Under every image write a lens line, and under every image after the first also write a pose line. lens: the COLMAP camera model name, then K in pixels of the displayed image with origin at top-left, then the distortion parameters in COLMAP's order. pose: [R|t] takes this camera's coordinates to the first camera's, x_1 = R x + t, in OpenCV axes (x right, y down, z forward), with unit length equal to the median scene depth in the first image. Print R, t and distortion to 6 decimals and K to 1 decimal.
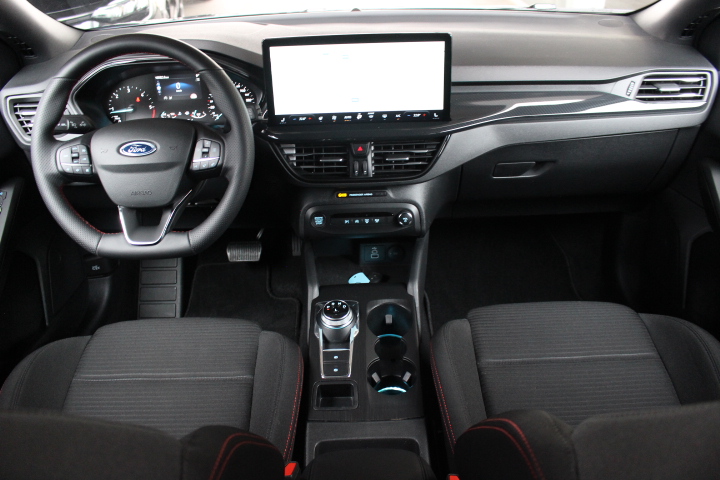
lens RADIAL K [[611.9, 0, 360.0], [0, 611.9, 240.0], [0, 0, 1]] dist [-0.090232, 0.004680]
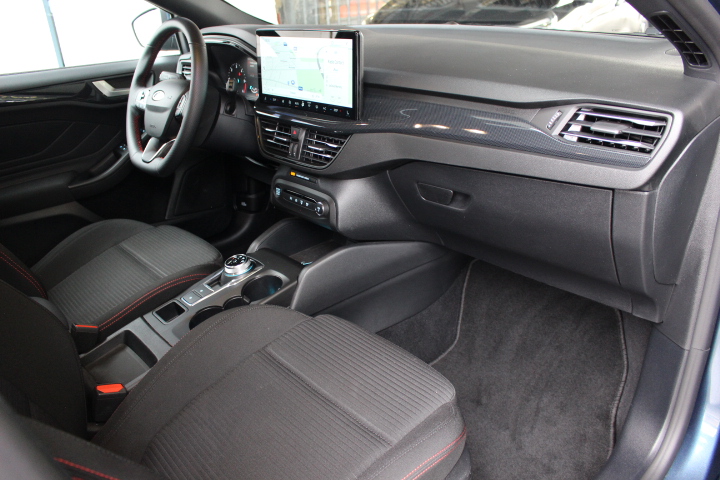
lens RADIAL K [[611.9, 0, 360.0], [0, 611.9, 240.0], [0, 0, 1]] dist [-0.090232, 0.004680]
pose [[0.641945, 0.292713, -0.708679, 0.900492], [-0.340733, 0.936892, 0.078327, -0.091760], [0.686883, 0.191189, 0.701169, 0.338428]]
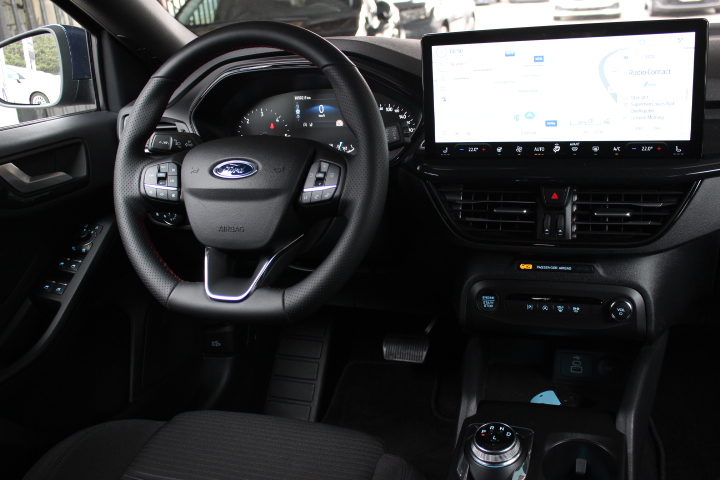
lens RADIAL K [[709.5, 0, 360.0], [0, 709.5, 240.0], [0, 0, 1]] dist [-0.169244, 0.240576]
pose [[0.936212, 0.064485, -0.345469, 0.067155], [-0.123893, 0.980471, -0.152734, 0.039573], [0.328873, 0.185793, 0.925918, 0.231238]]
